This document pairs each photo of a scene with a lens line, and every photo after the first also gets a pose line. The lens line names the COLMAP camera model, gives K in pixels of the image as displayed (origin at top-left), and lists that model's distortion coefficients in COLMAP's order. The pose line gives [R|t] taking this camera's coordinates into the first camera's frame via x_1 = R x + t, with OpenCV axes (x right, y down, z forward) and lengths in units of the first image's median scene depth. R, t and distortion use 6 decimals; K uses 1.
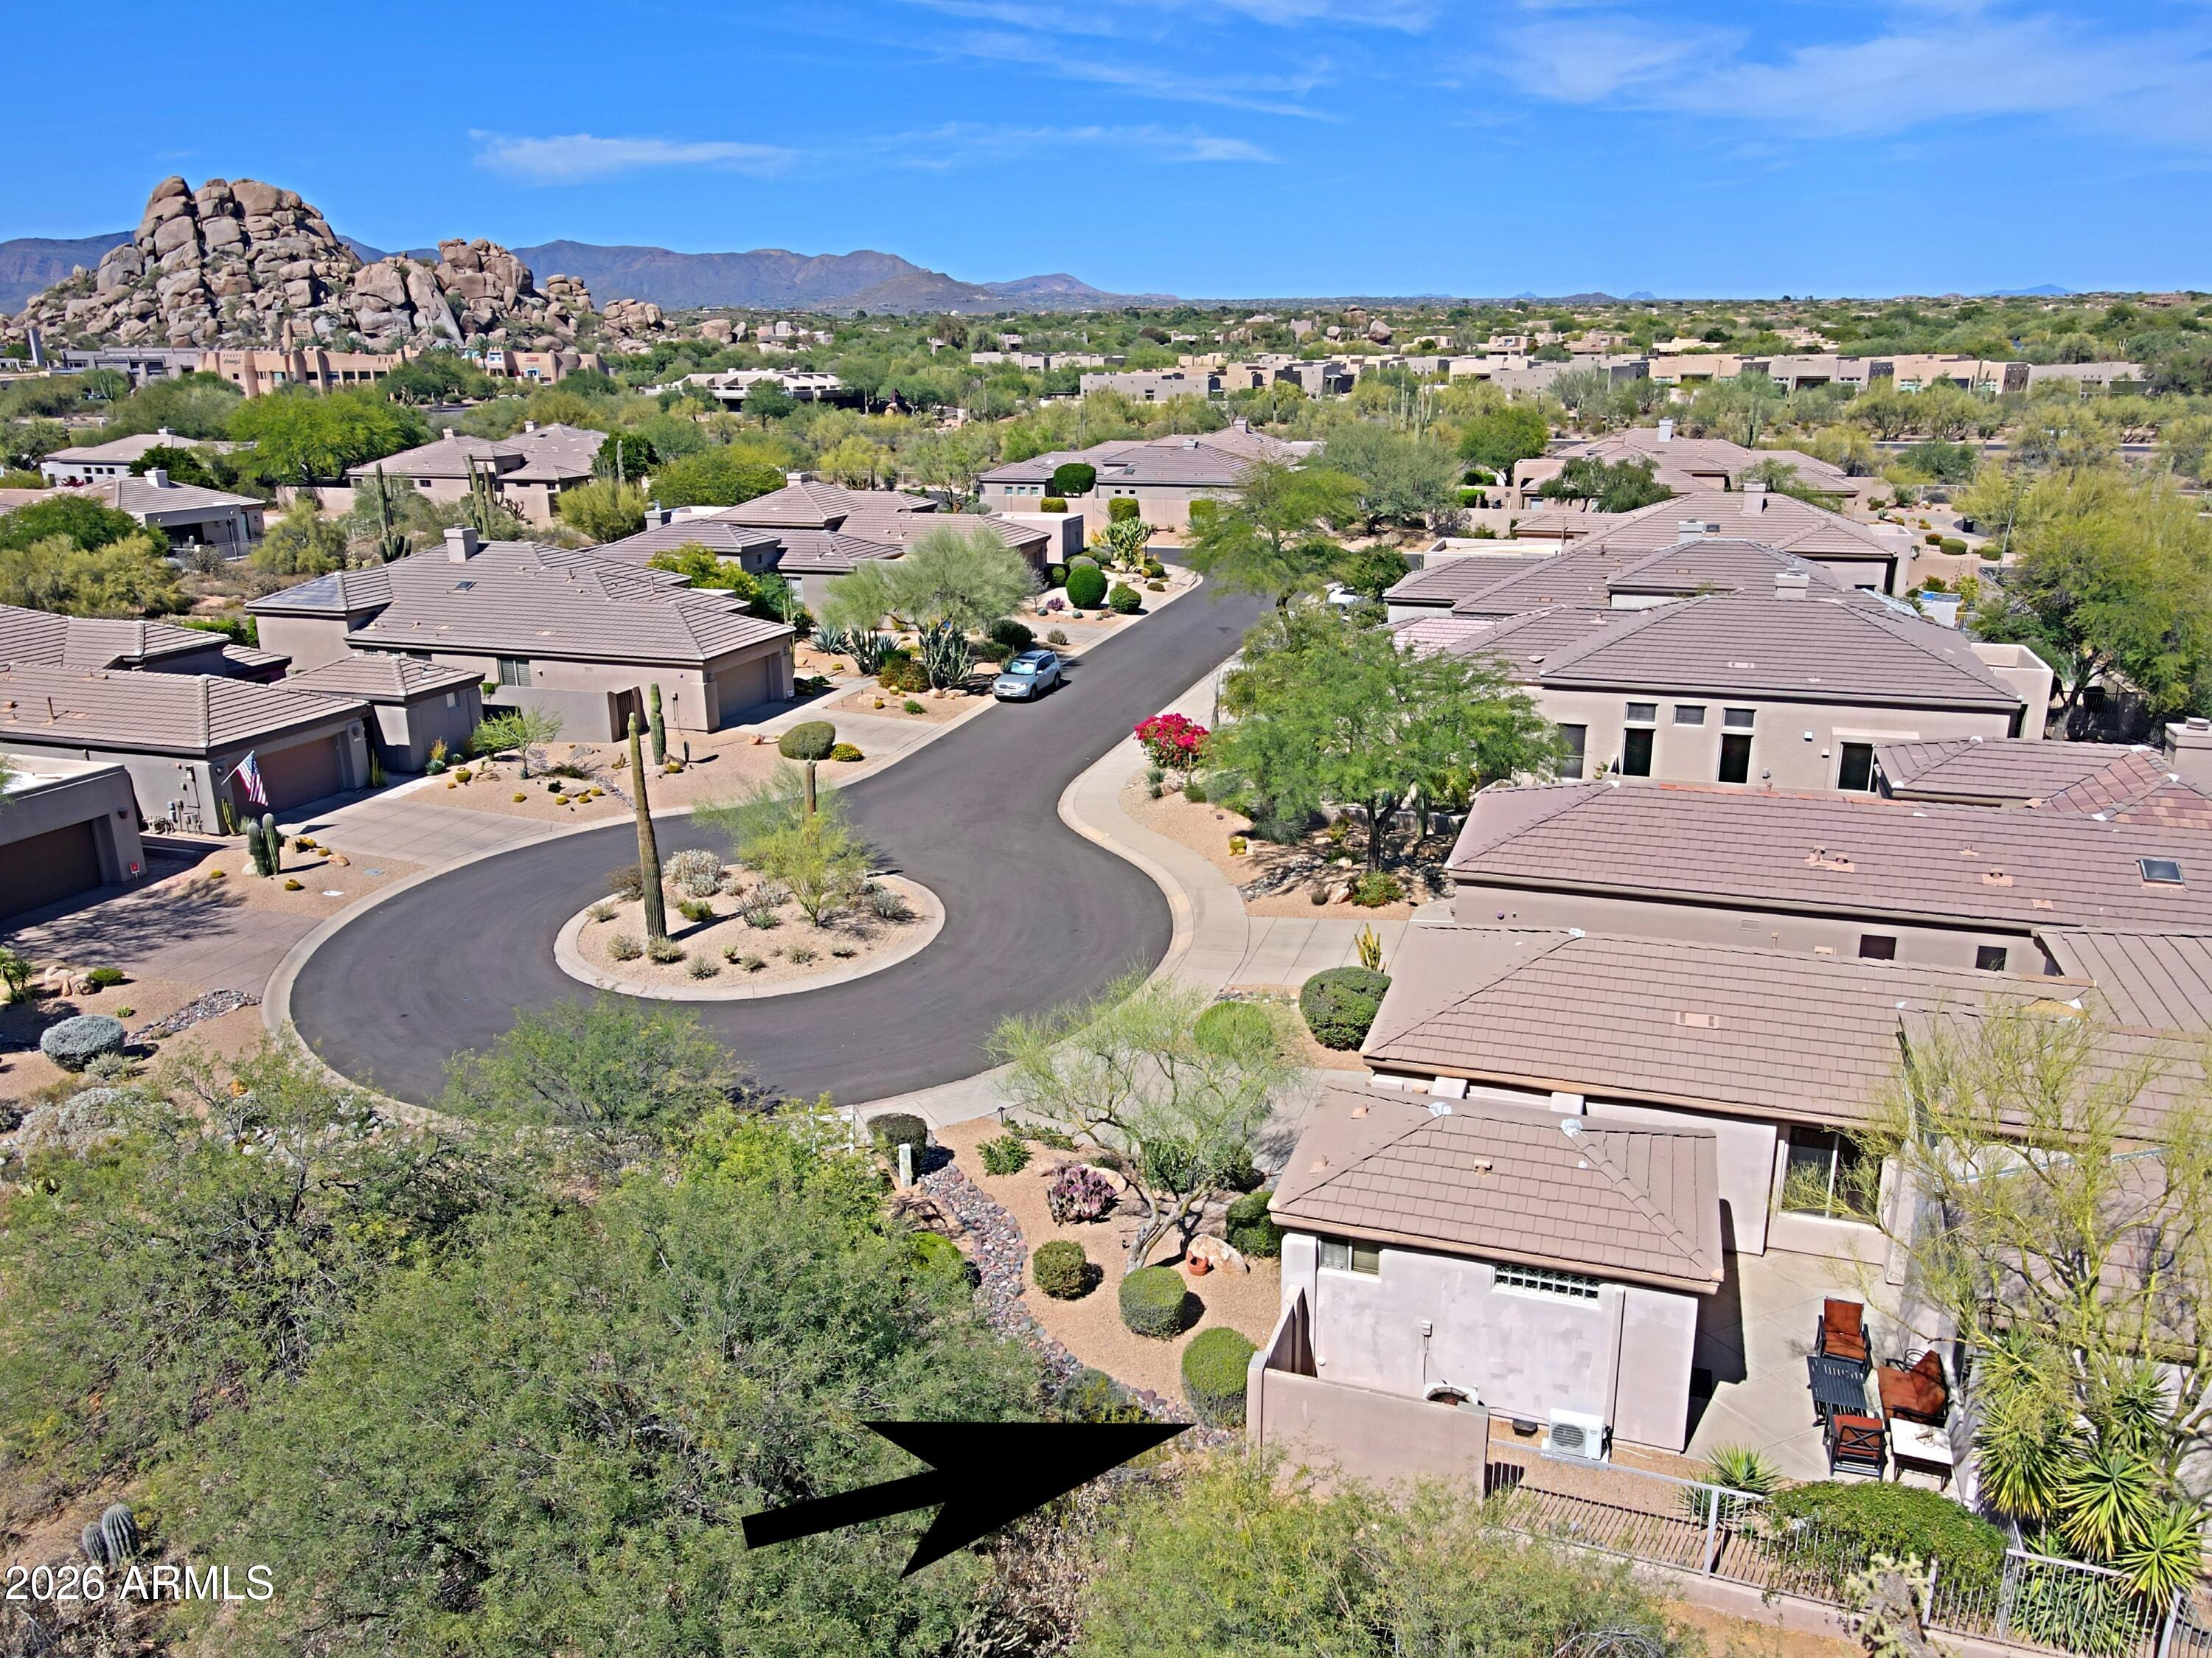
lens RADIAL K [[1650.5, 0, 1058.5], [0, 1650.5, 846.2], [0, 0, 1]] dist [-0.001870, 0.029820]
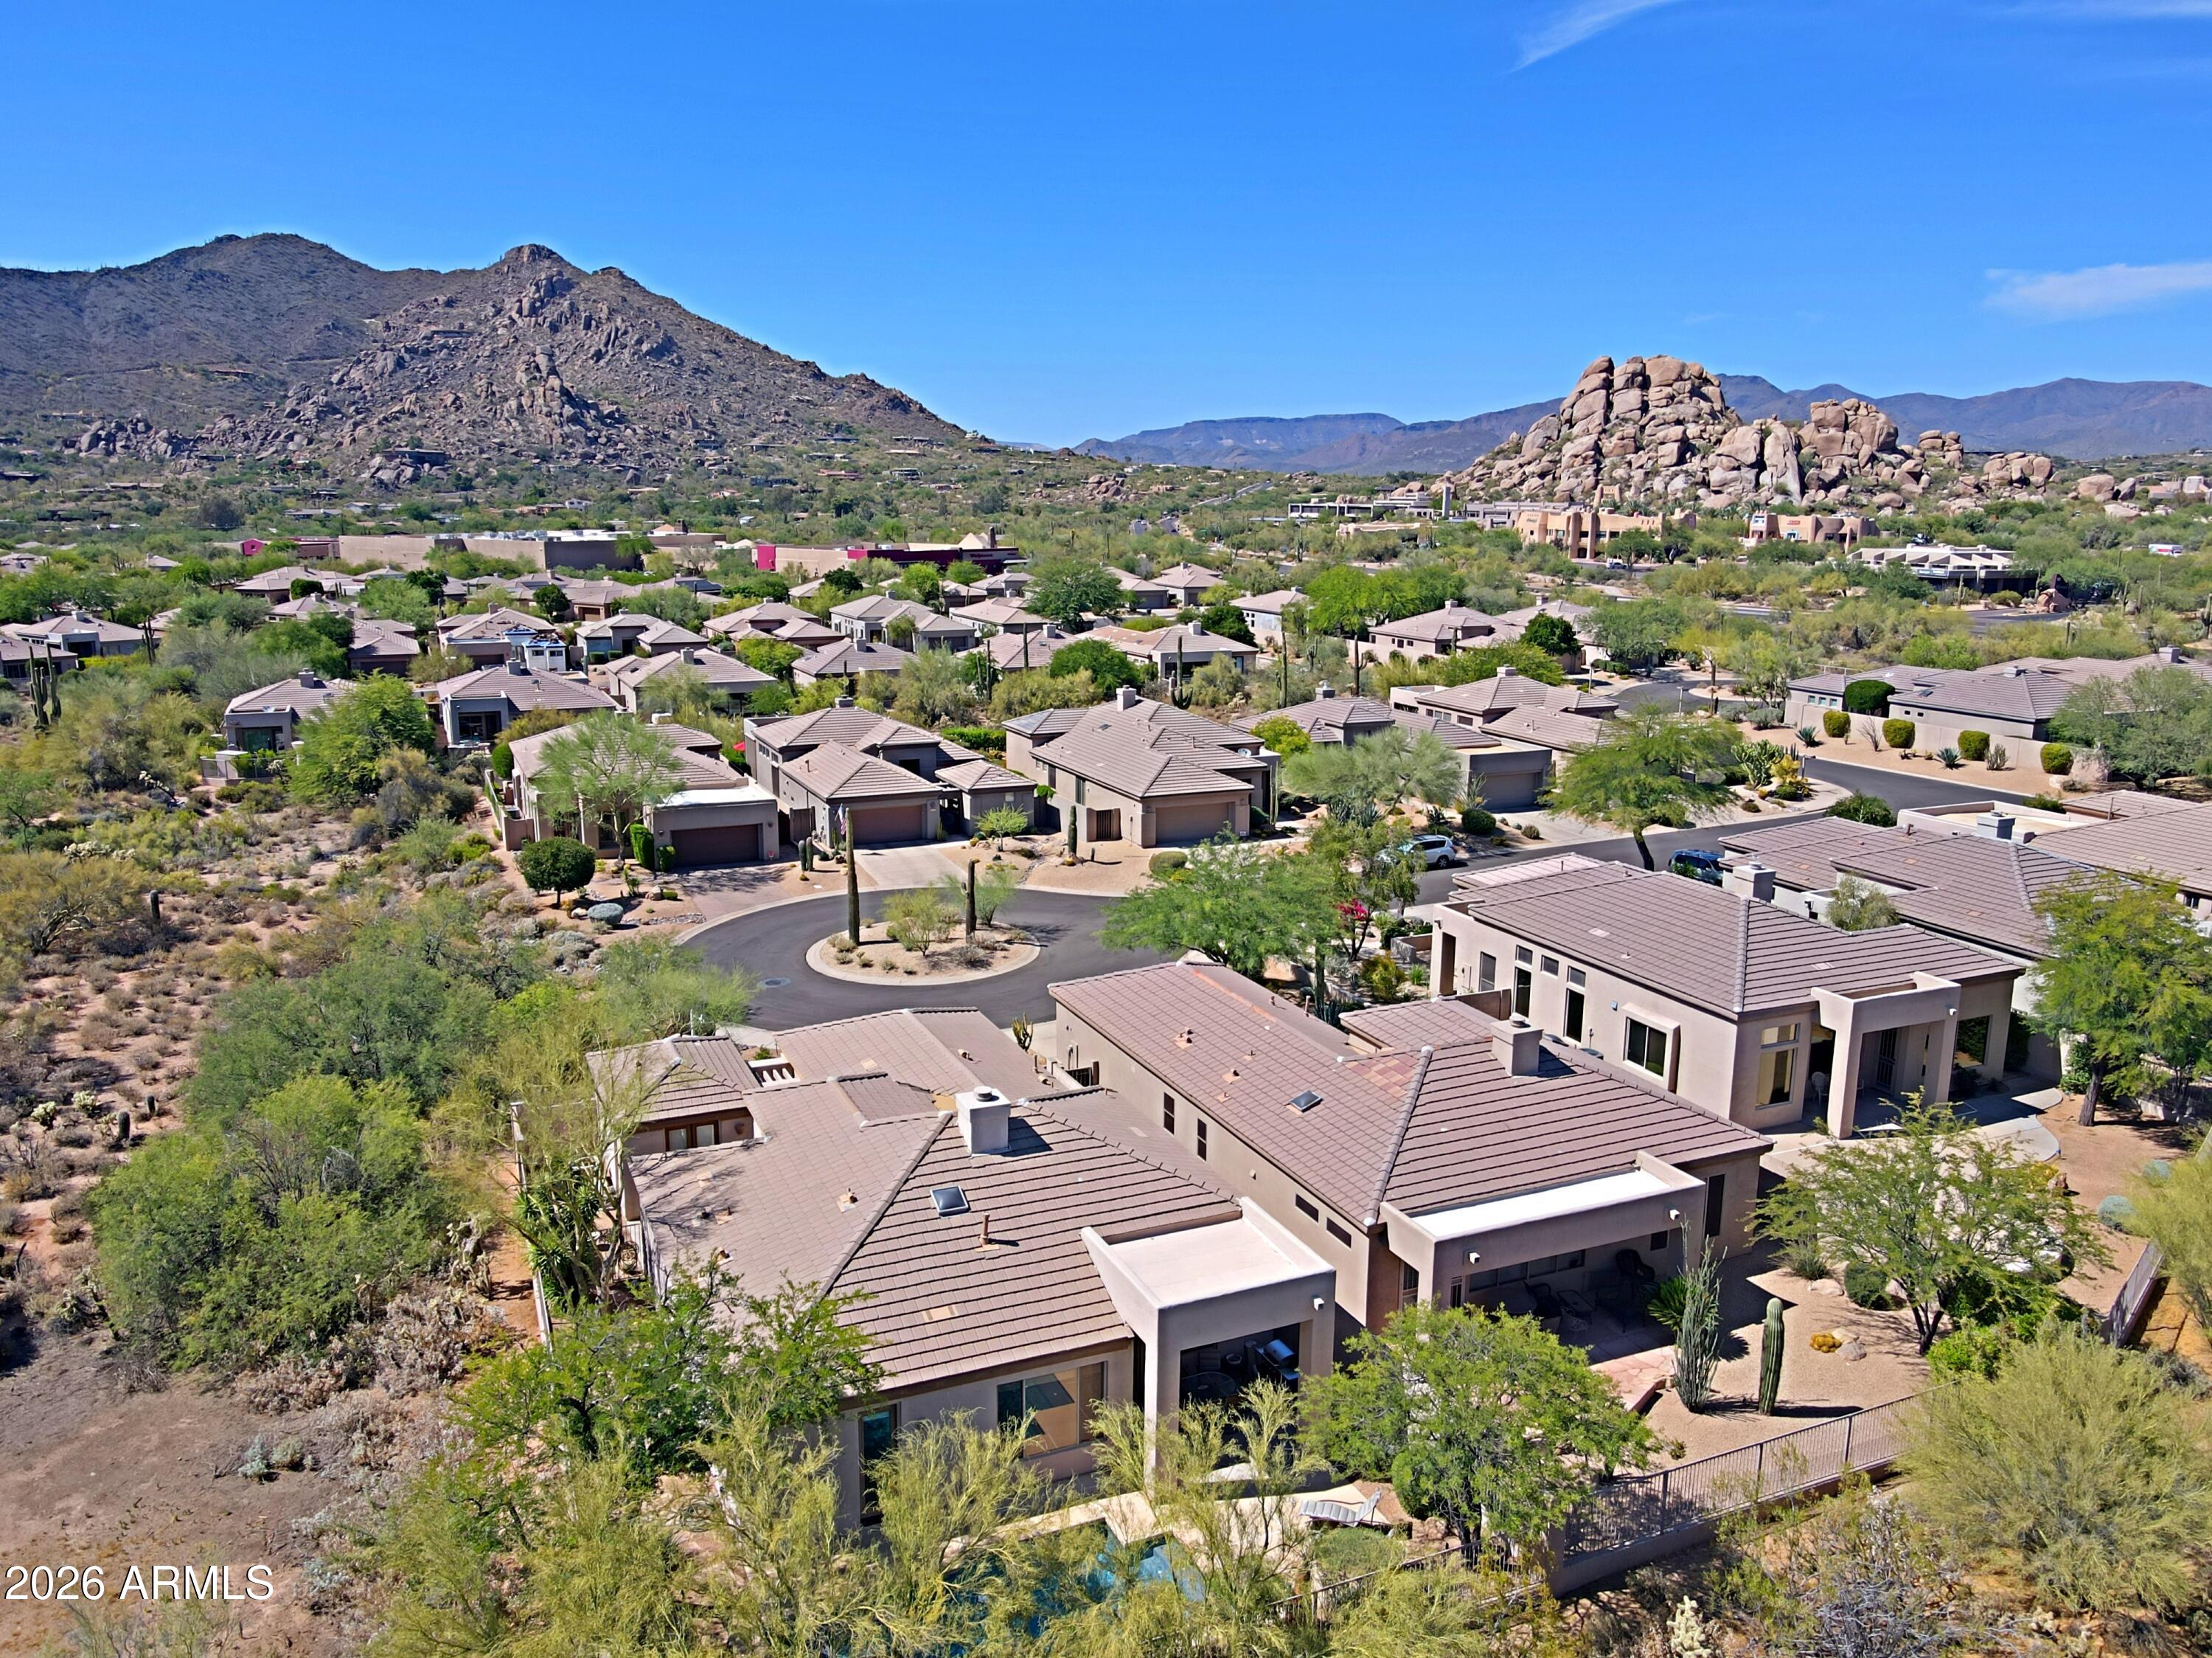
lens RADIAL K [[1650.9, 0, 1065.5], [0, 1650.9, 845.4], [0, 0, 1]] dist [-0.001870, 0.029820]
pose [[0.648351, 0.170517, -0.742000, 0.146438], [-0.224243, 0.974133, 0.027922, -0.017300], [0.727568, 0.148285, 0.669818, -0.001872]]
